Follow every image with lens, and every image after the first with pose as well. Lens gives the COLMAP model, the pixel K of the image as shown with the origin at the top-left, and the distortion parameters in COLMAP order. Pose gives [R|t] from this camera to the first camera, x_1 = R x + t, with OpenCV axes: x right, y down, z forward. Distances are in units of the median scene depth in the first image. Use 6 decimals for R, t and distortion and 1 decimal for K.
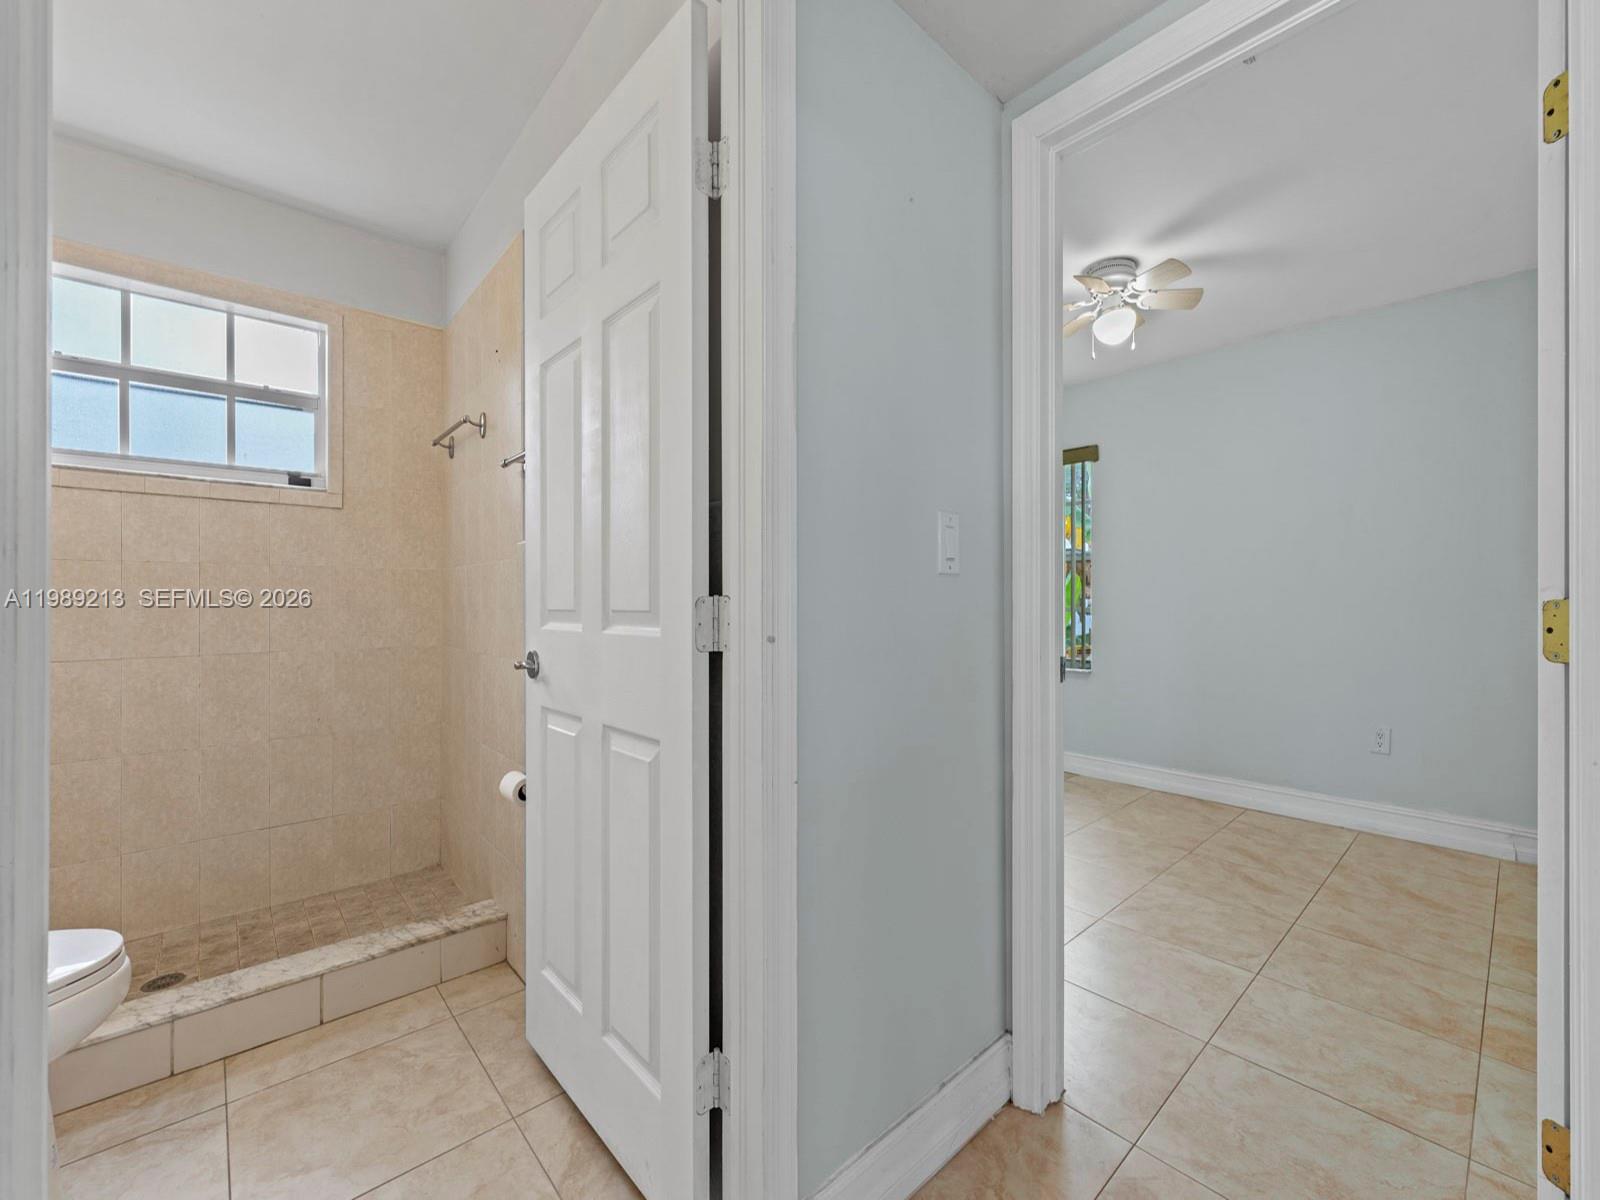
lens RADIAL K [[648.8, 0, 798.5], [0, 648.8, 606.7], [0, 0, 1]] dist [0.000835, -0.001046]
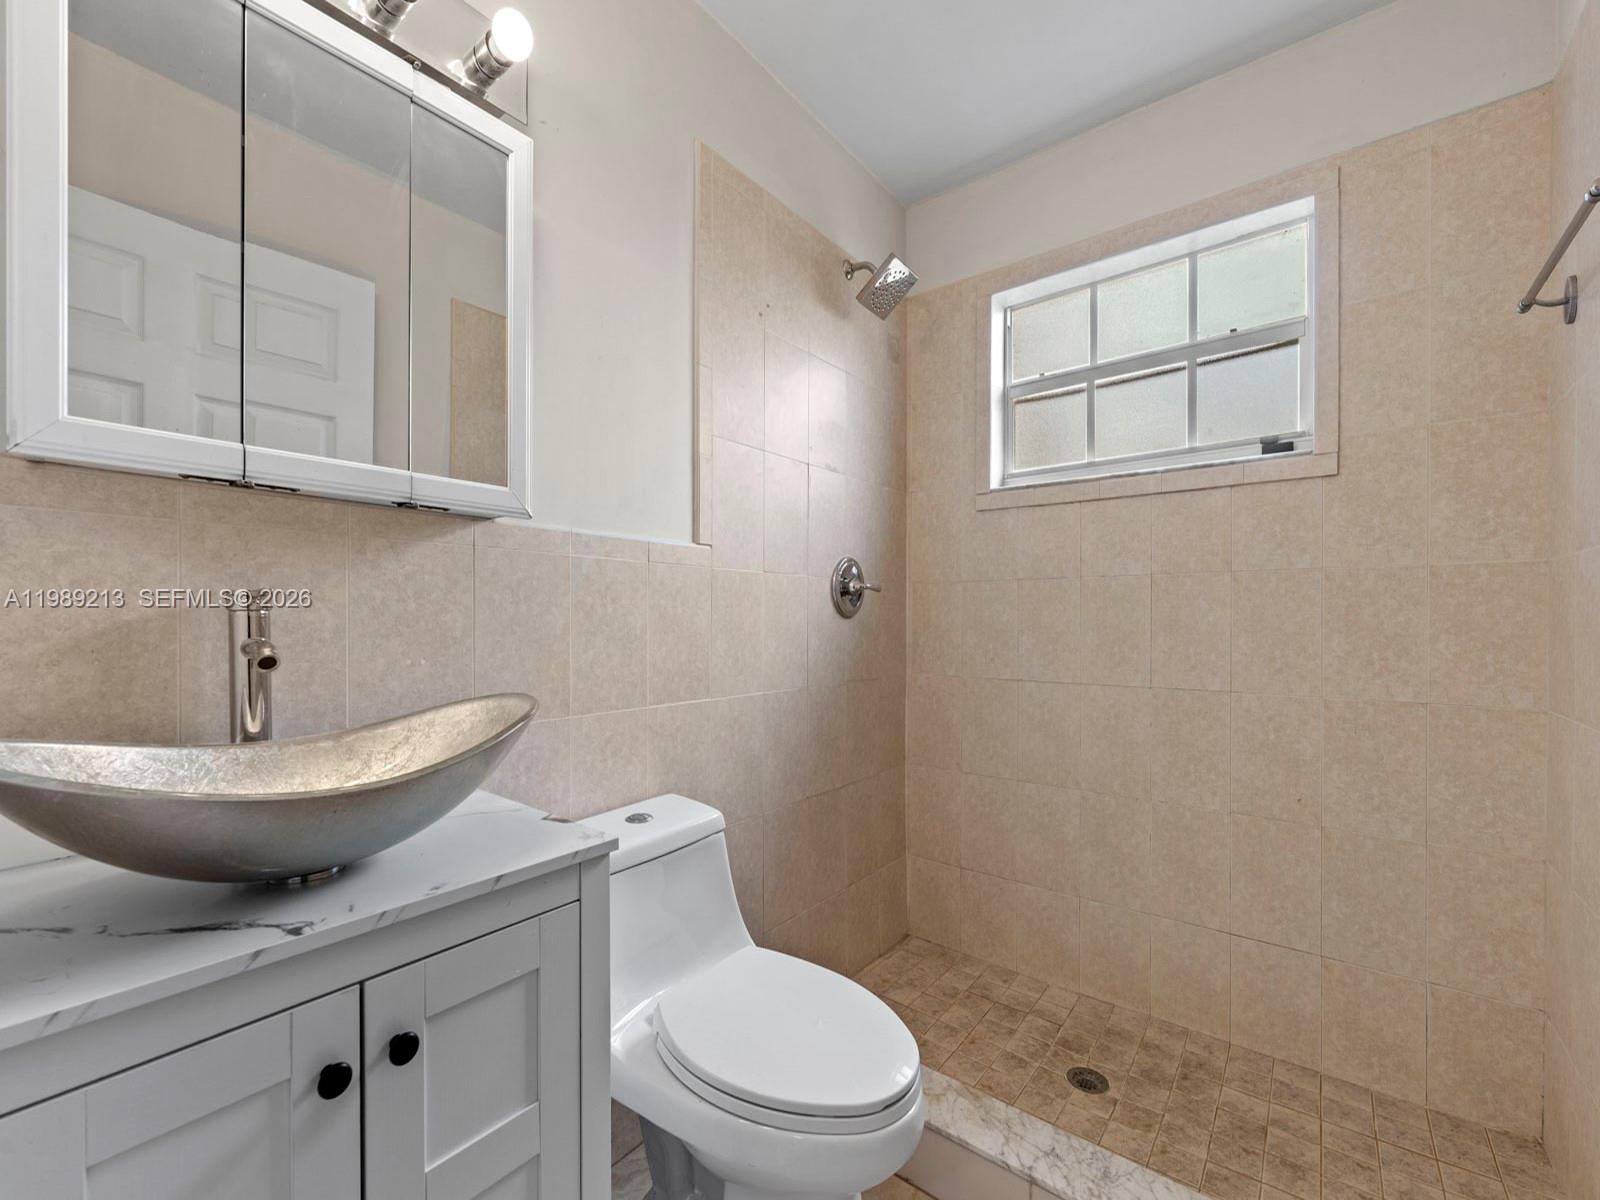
lens RADIAL K [[648.8, 0, 815.8], [0, 648.8, 614.8], [0, 0, 1]] dist [0.000835, -0.001046]
pose [[0.167499, -0.000436, -0.985872, -0.165392], [-0.005307, 0.999985, -0.001344, -0.011427], [0.985858, 0.005457, 0.167495, 0.391491]]
